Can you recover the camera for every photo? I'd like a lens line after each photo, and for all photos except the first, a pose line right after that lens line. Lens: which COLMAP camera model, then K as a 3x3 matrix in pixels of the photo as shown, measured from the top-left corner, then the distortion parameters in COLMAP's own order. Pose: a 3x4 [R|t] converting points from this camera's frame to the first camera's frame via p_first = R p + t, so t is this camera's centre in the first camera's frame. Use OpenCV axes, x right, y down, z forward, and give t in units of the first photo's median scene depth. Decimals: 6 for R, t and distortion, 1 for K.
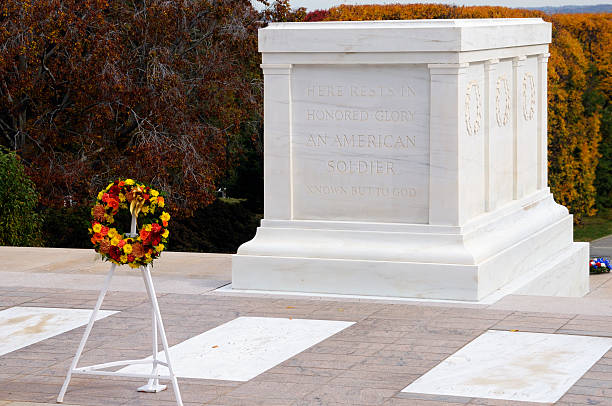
lens RADIAL K [[1692.4, 0, 308.4], [0, 1692.4, 203.0], [0, 0, 1]] dist [0.392326, 0.000000]
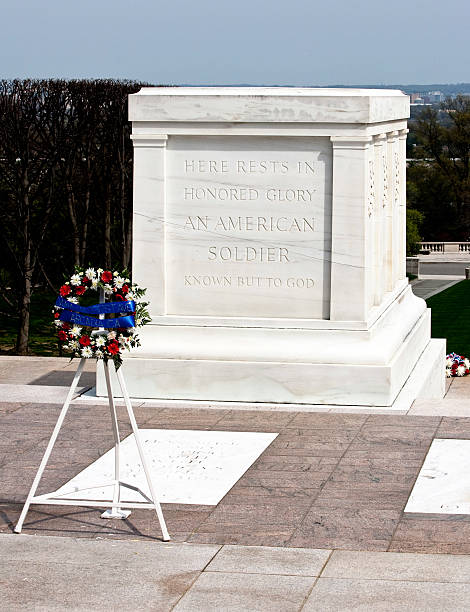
lens RADIAL K [[1861.0, 0, 234.7], [0, 1861.0, 305.0], [0, 0, 1]] dist [-0.247438, 0.000000]
pose [[0.984942, -0.005592, 0.172792, -0.141481], [0.004910, 0.999978, 0.004375, 0.000608], [-0.172813, -0.003460, 0.984949, 0.064420]]
